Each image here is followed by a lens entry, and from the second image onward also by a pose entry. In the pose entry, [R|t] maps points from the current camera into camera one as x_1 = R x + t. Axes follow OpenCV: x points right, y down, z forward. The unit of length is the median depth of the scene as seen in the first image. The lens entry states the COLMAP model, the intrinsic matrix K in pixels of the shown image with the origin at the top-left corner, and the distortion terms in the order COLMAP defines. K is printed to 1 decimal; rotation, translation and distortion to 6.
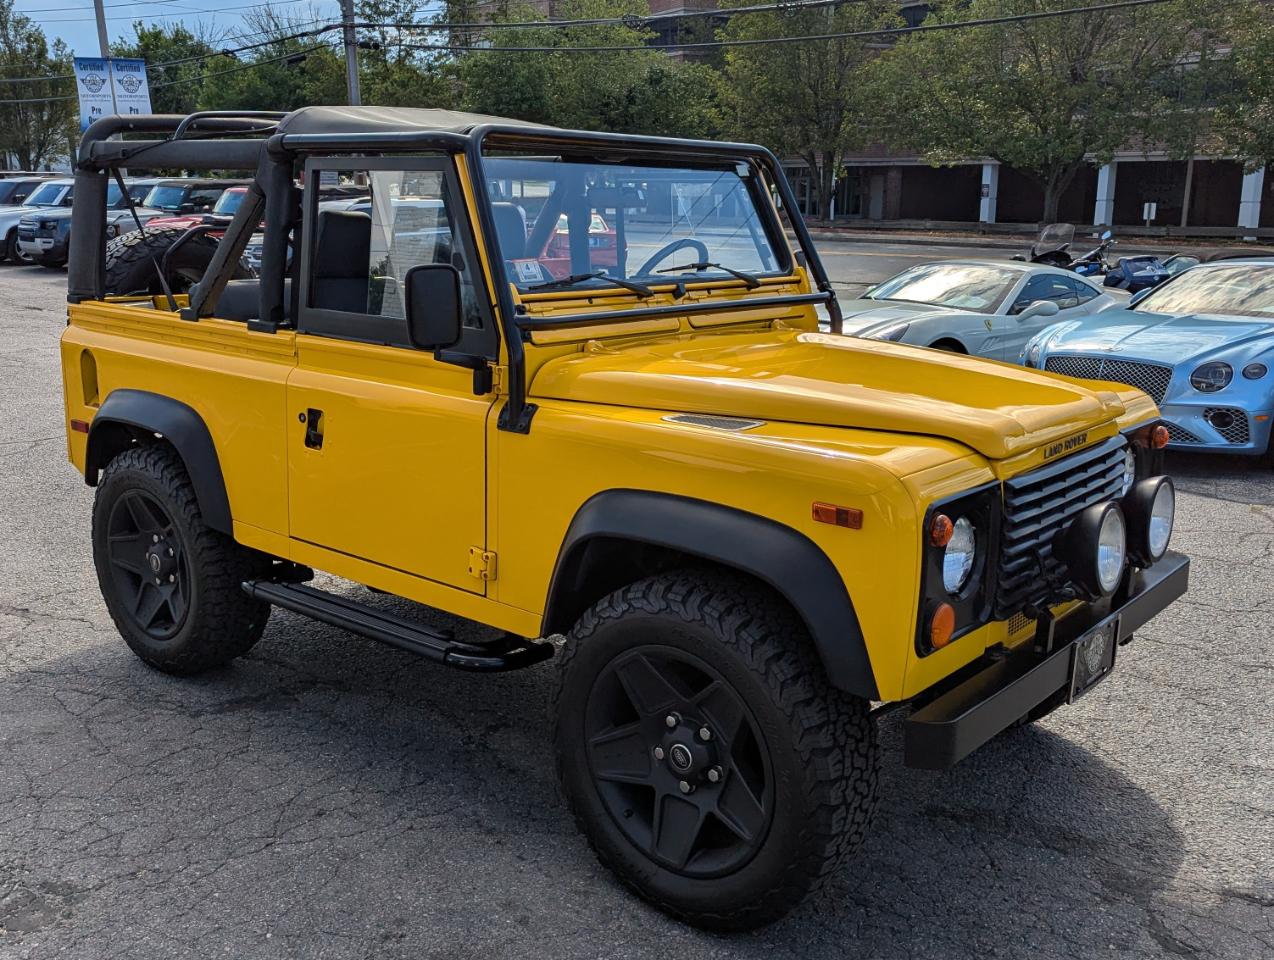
lens RADIAL K [[1222.0, 0, 589.7], [0, 1222.0, 480.9], [0, 0, 1]] dist [0.045875, -0.013464]
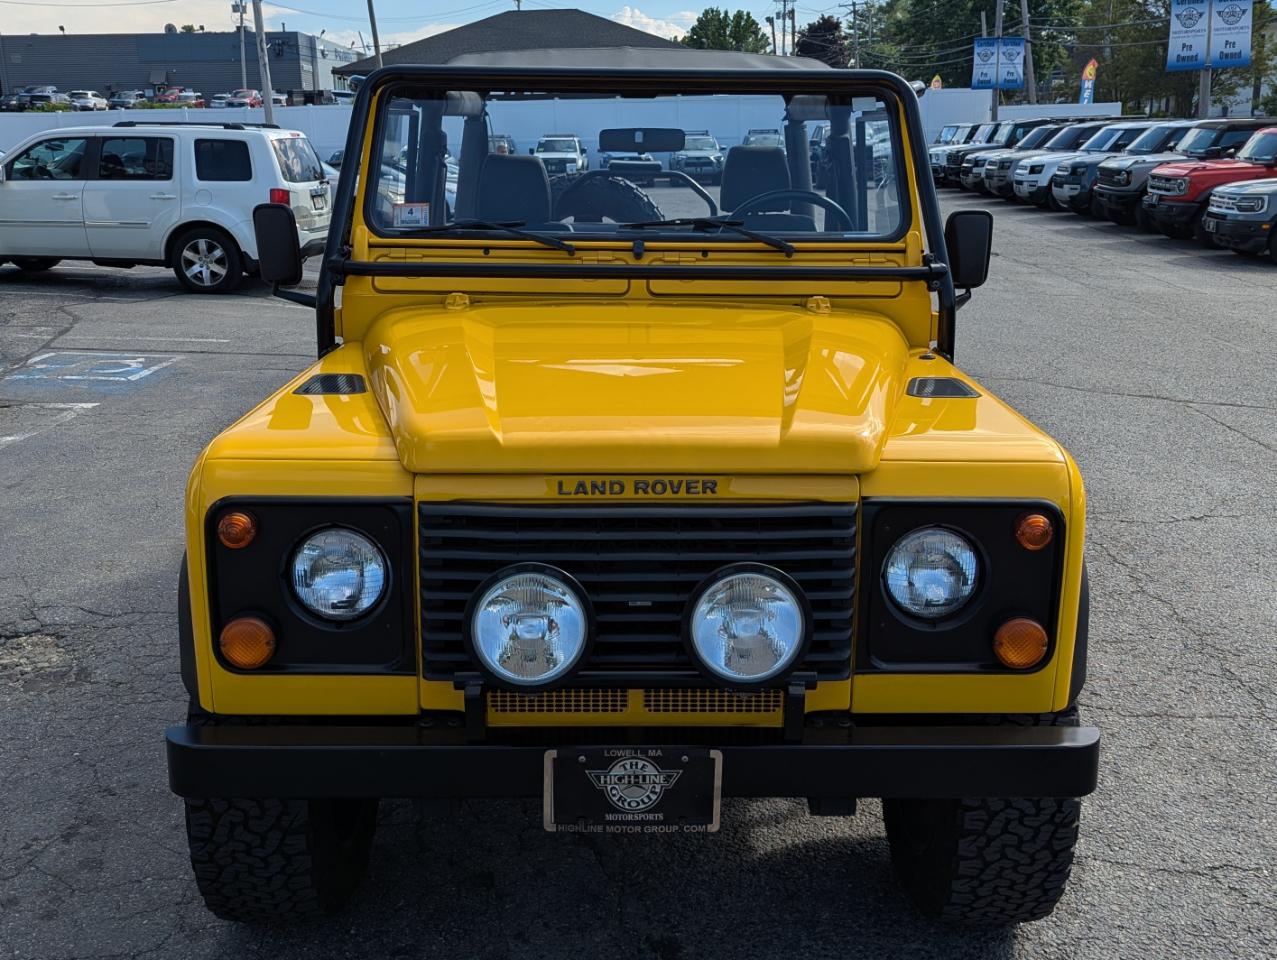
lens RADIAL K [[1291.2, 0, 643.8], [0, 1291.2, 454.2], [0, 0, 1]] dist [0.053084, -0.008177]
pose [[0.668474, 0.171687, -0.723648, 0.533751], [-0.165118, 0.982968, 0.080683, -0.061927], [0.725175, 0.065553, 0.685437, 0.275374]]
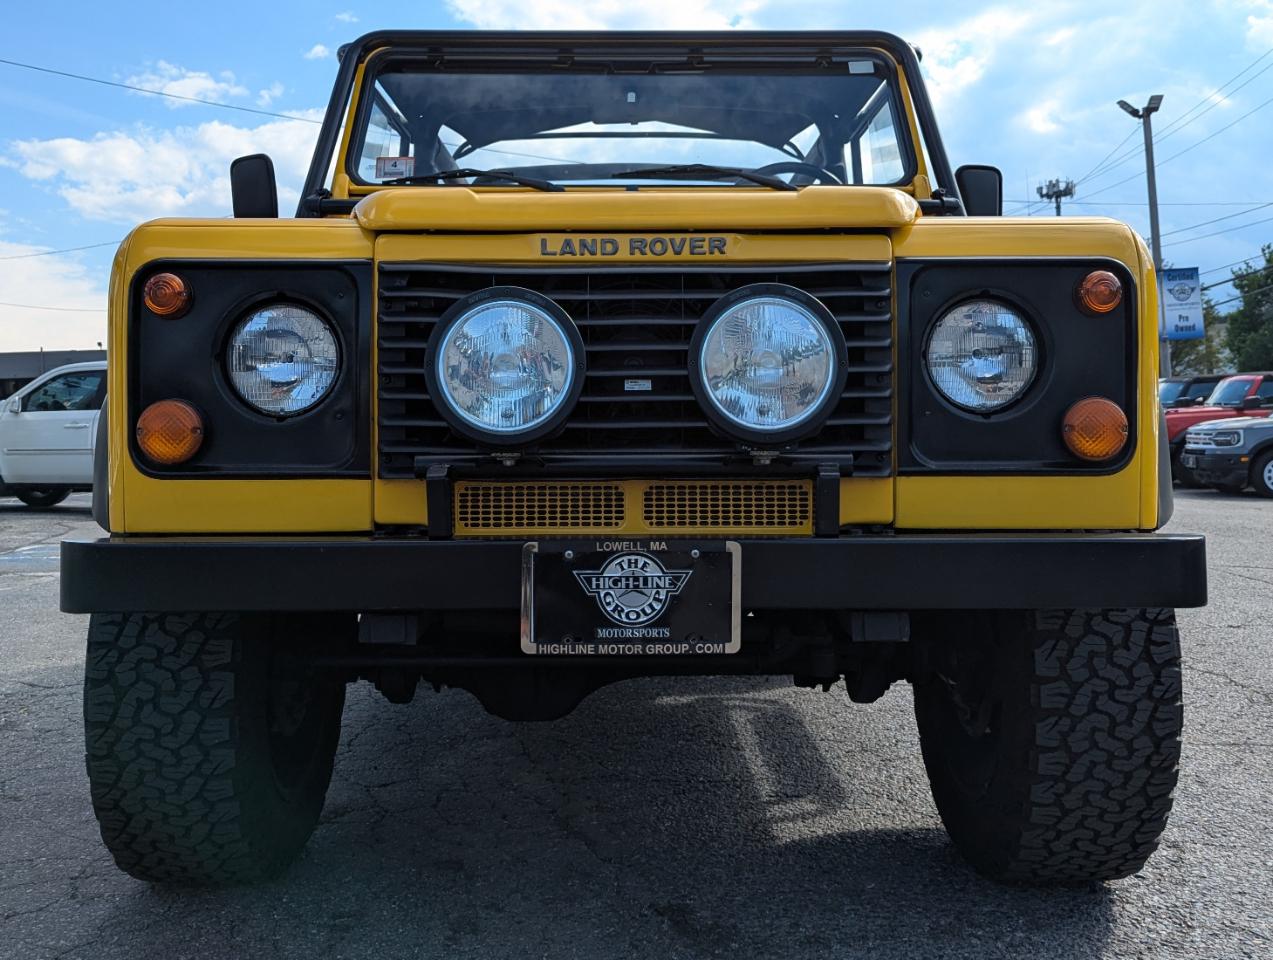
lens RADIAL K [[1253.8, 0, 626.0], [0, 1253.8, 434.5], [0, 0, 1]] dist [0.057547, -0.021869]
pose [[0.662632, -0.016779, -0.748757, 0.490746], [-0.155839, 0.974778, -0.159758, 0.094279], [0.732553, 0.222546, 0.643304, 0.347683]]
